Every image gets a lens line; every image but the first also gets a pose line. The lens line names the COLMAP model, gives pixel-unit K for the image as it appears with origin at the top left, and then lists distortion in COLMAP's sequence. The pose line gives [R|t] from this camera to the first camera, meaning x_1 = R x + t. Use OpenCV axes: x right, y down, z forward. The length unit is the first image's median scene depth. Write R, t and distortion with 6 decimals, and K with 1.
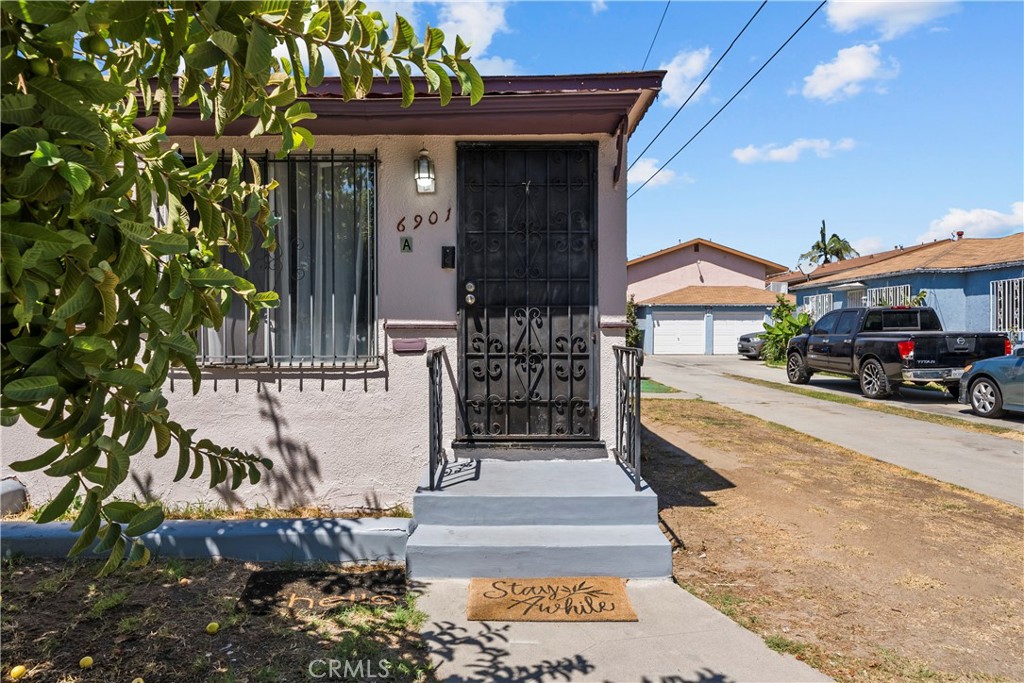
lens RADIAL K [[656.1, 0, 511.3], [0, 656.1, 338.3], [0, 0, 1]] dist [0.004112, 0.006555]
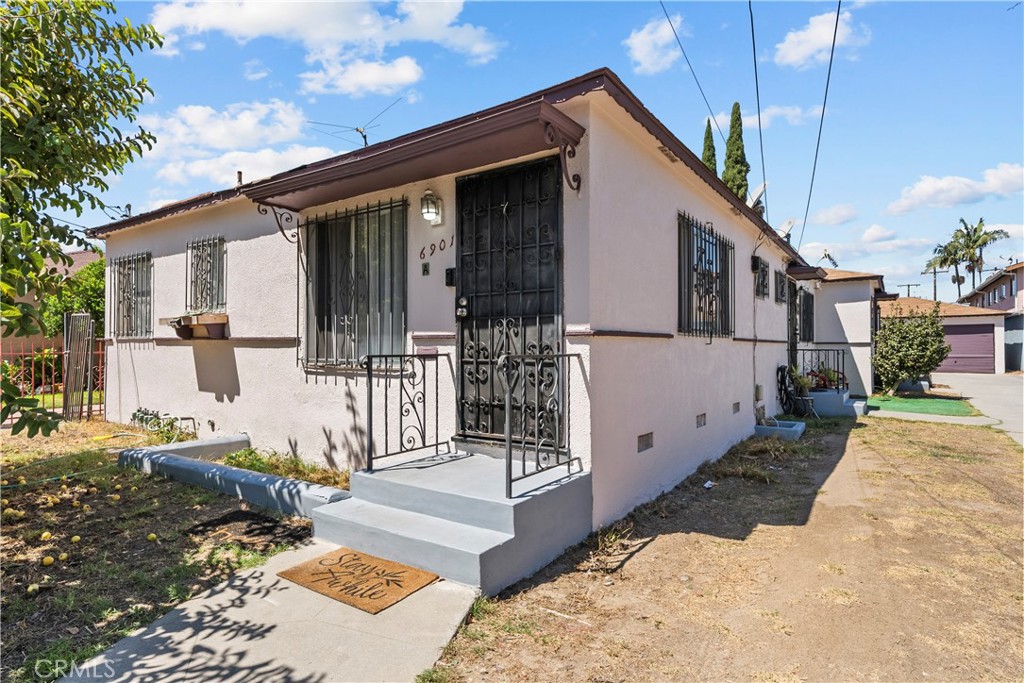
lens RADIAL K [[547.4, 0, 511.2], [0, 547.4, 341.5], [0, 0, 1]] dist [0.002306, 0.000020]
pose [[0.825631, -0.005604, -0.564183, 0.551162], [-0.009602, 0.999666, -0.023982, 0.013788], [0.564129, 0.025218, 0.825301, 0.260533]]
